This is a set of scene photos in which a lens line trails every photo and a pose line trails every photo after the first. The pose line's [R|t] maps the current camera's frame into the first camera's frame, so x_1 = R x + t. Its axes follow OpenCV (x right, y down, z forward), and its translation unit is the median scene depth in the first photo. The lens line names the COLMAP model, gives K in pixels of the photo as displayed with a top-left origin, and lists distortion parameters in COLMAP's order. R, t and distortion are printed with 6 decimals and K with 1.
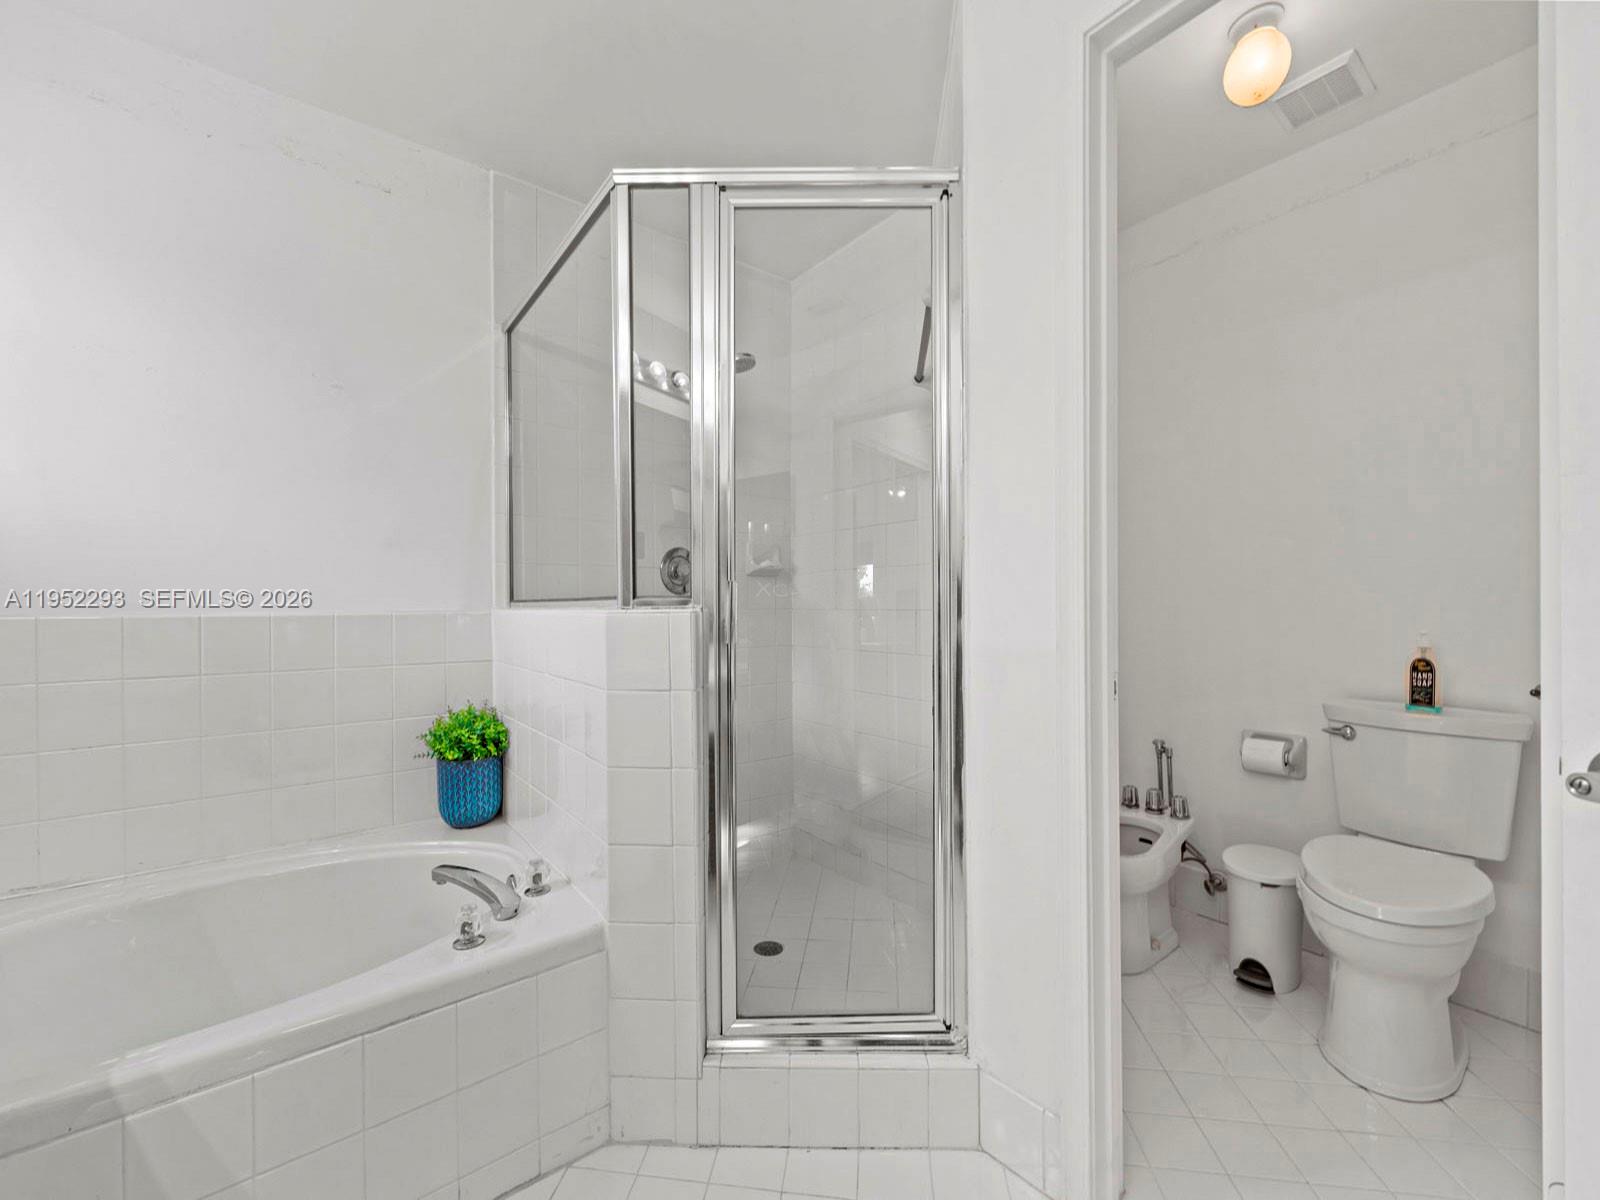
lens RADIAL K [[640.0, 0, 793.3], [0, 640.0, 605.6], [0, 0, 1]] dist [0.001533, -0.007243]
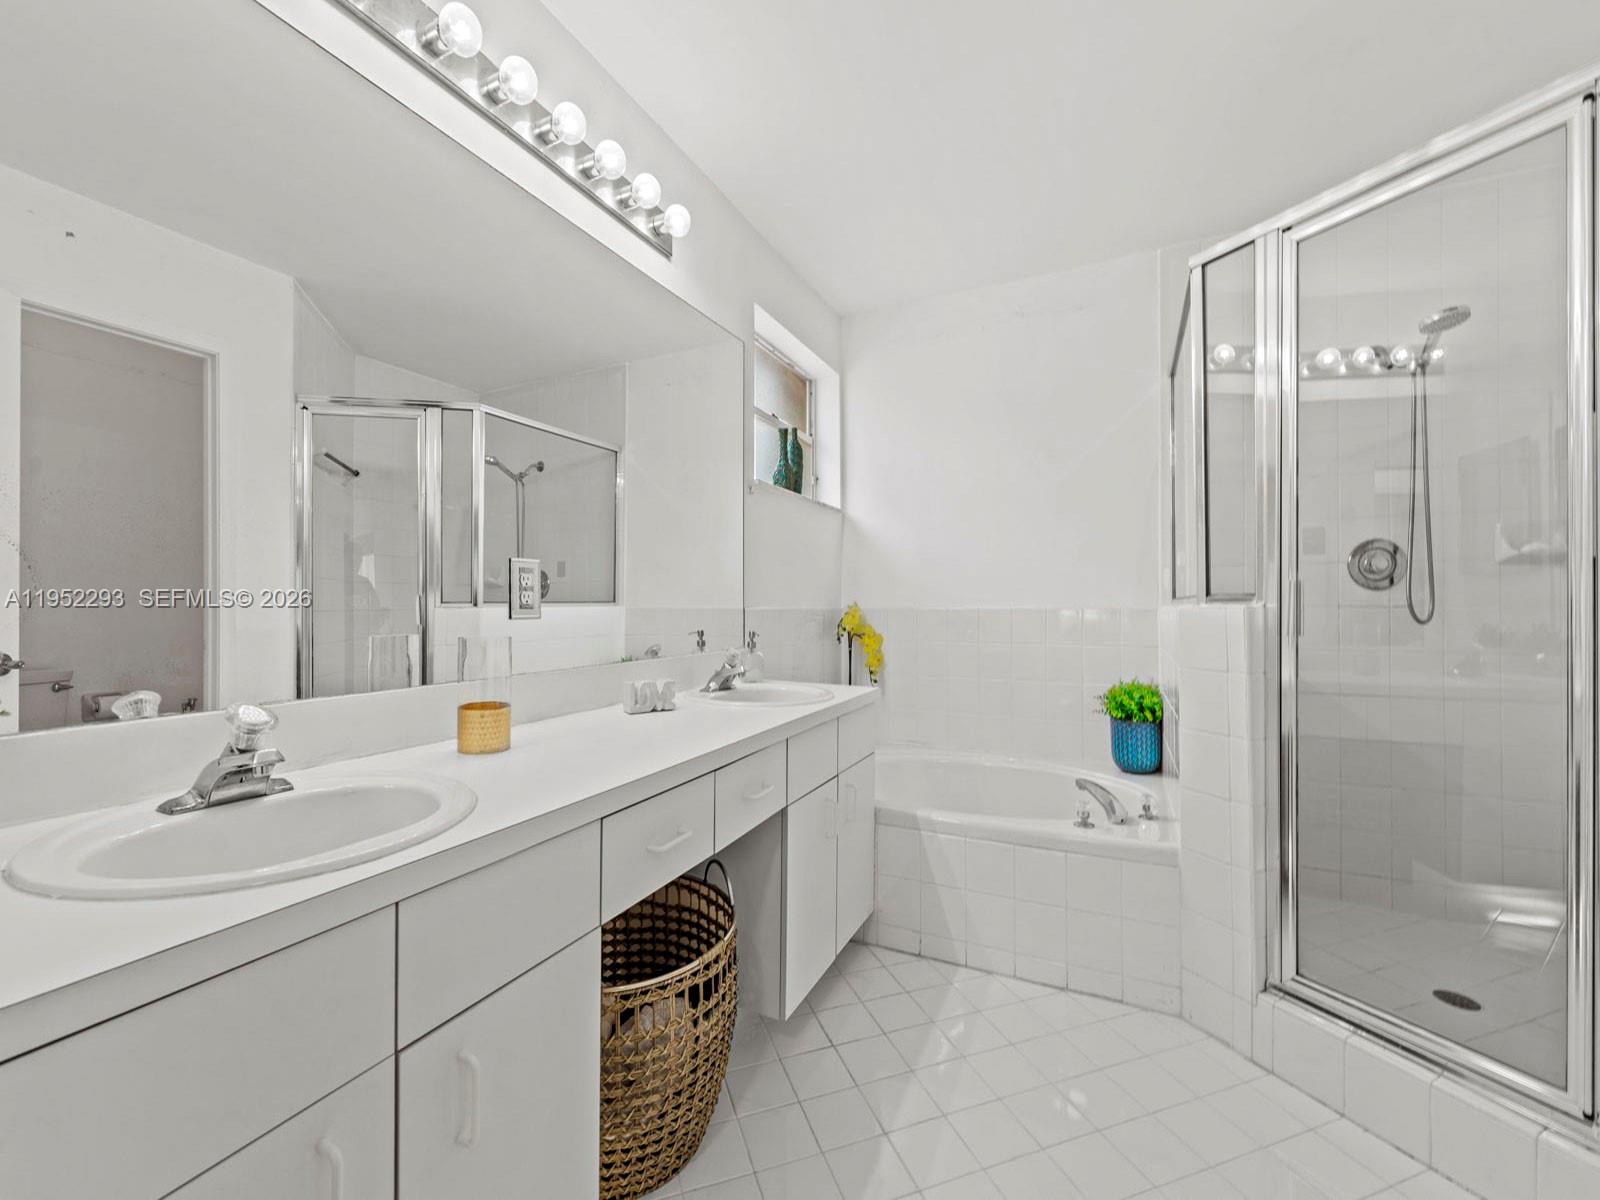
lens RADIAL K [[640.0, 0, 793.3], [0, 640.0, 605.6], [0, 0, 1]] dist [0.001533, -0.007243]
pose [[0.430938, 0.003800, -0.902373, 0.379011], [0.003267, 0.999978, 0.005772, -0.003571], [0.902376, -0.005436, 0.430916, -0.186301]]
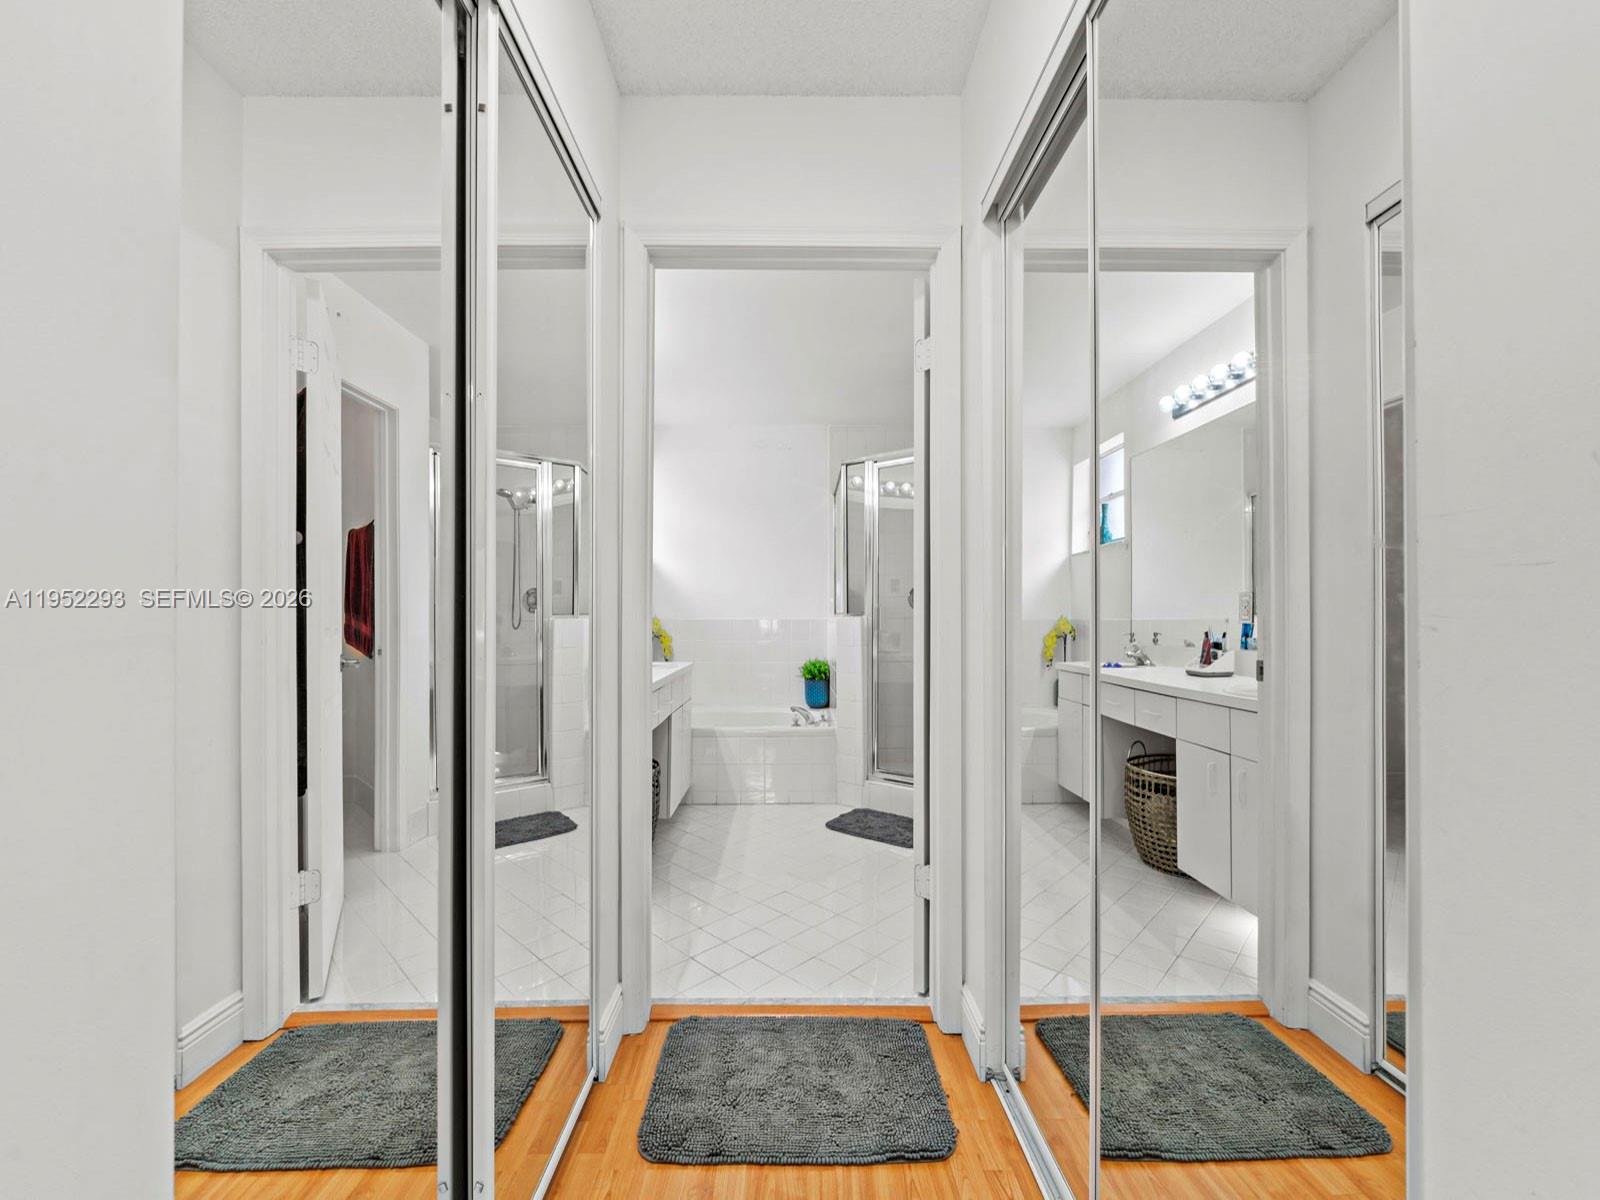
lens RADIAL K [[647.7, 0, 797.1], [0, 647.7, 614.4], [0, 0, 1]] dist [0.000419, -0.000216]
pose [[0.792307, 0.002933, -0.610116, 0.948958], [-0.001744, 0.999995, 0.002542, -0.011890], [0.610120, -0.000950, 0.792308, -0.998386]]
